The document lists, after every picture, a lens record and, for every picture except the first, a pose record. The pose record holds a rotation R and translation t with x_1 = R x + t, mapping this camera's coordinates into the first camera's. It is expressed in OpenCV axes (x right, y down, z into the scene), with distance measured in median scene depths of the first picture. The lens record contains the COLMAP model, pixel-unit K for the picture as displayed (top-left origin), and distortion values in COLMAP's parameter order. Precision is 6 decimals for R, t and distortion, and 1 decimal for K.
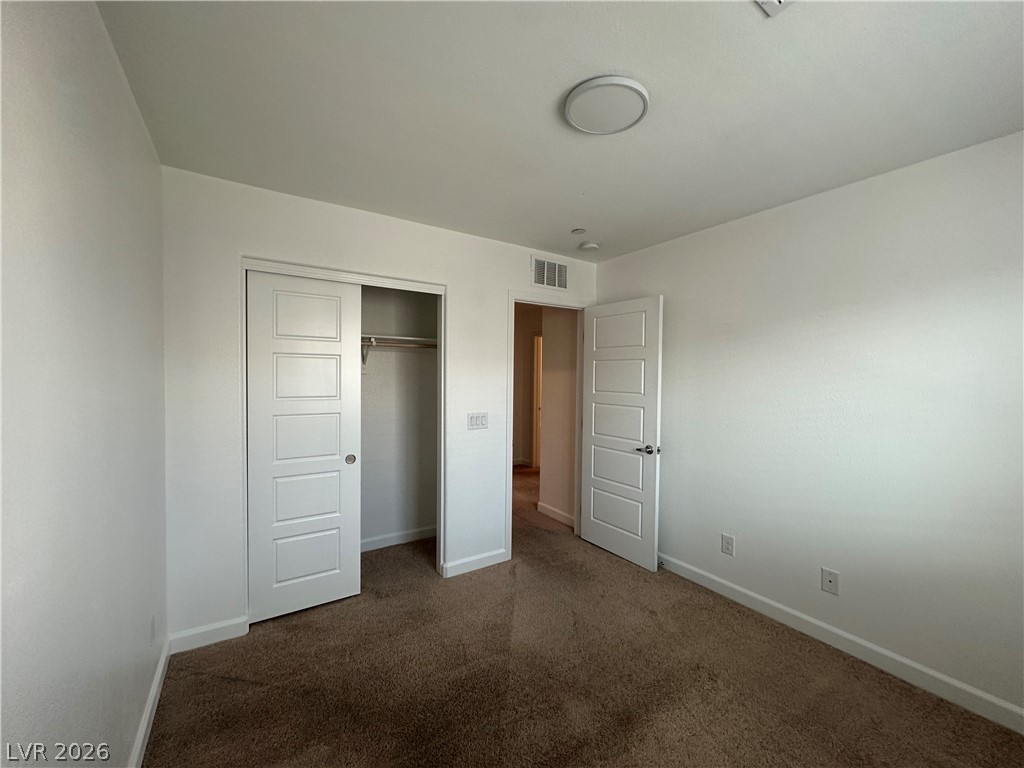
lens RADIAL K [[405.9, 0, 517.4], [0, 405.9, 385.3], [0, 0, 1]] dist [-0.001835, 0.000370]
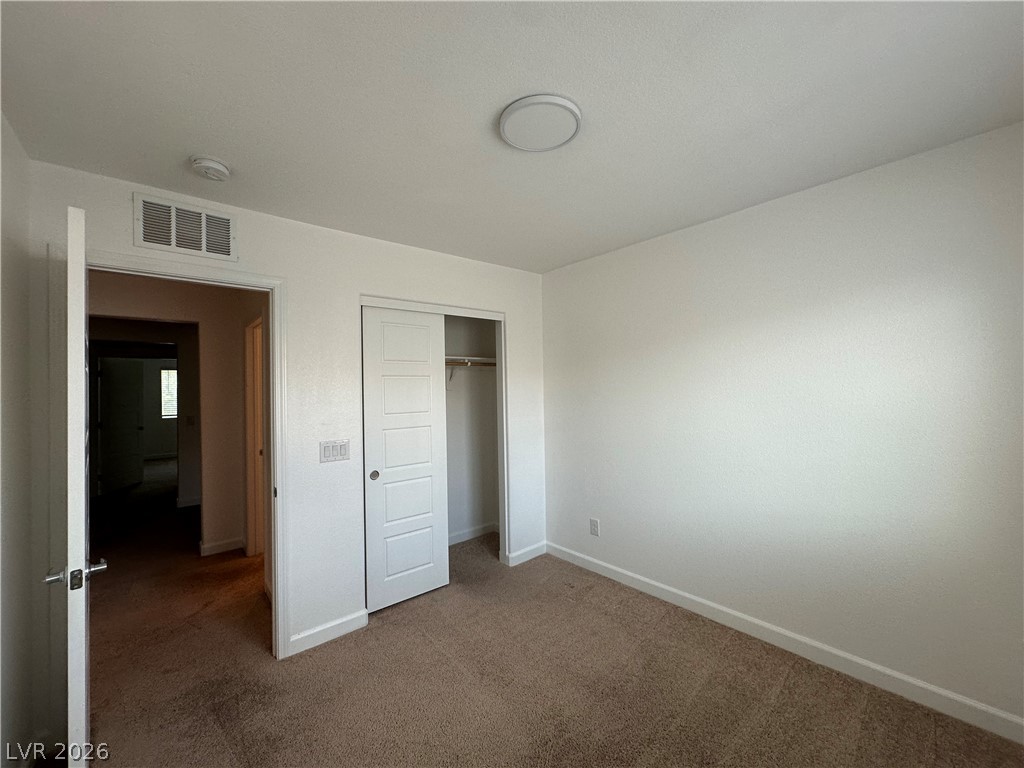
lens RADIAL K [[405.9, 0, 505.6], [0, 405.9, 383.1], [0, 0, 1]] dist [-0.001835, 0.000370]
pose [[0.993337, -0.035320, 0.109703, -0.309592], [0.038576, 0.998872, -0.027699, -0.010642], [-0.108601, 0.031746, 0.993578, -0.157529]]
